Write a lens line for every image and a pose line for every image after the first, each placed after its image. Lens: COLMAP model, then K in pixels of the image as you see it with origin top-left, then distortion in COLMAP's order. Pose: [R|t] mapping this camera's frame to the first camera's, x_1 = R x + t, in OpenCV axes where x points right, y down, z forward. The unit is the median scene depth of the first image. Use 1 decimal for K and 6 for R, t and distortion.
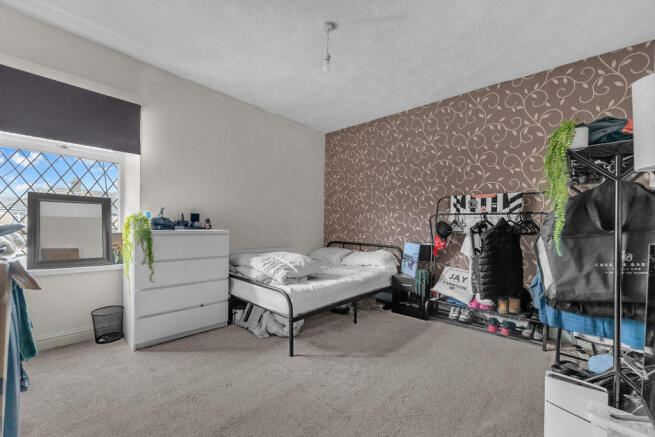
lens RADIAL K [[271.0, 0, 335.4], [0, 271.0, 223.0], [0, 0, 1]] dist [-0.000384, -0.000051]
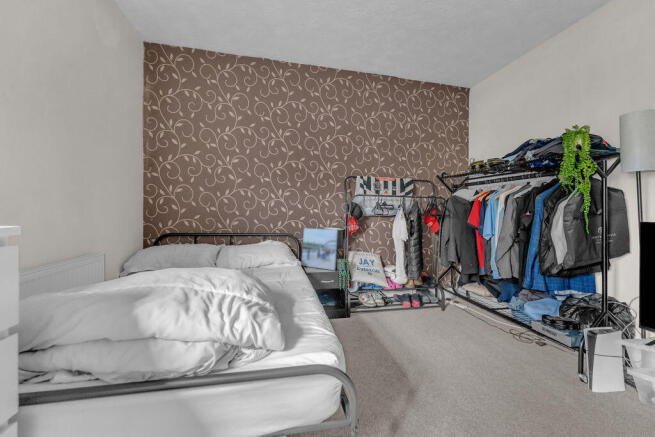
lens RADIAL K [[247.7, 0, 327.5], [0, 247.7, 218.5], [0, 0, 1]] dist [-0.012309, -0.000033]
pose [[0.598252, -0.010144, 0.801244, -0.317997], [-0.007925, 0.999796, 0.018575, 0.032269], [-0.801269, -0.017462, 0.598050, 0.569758]]
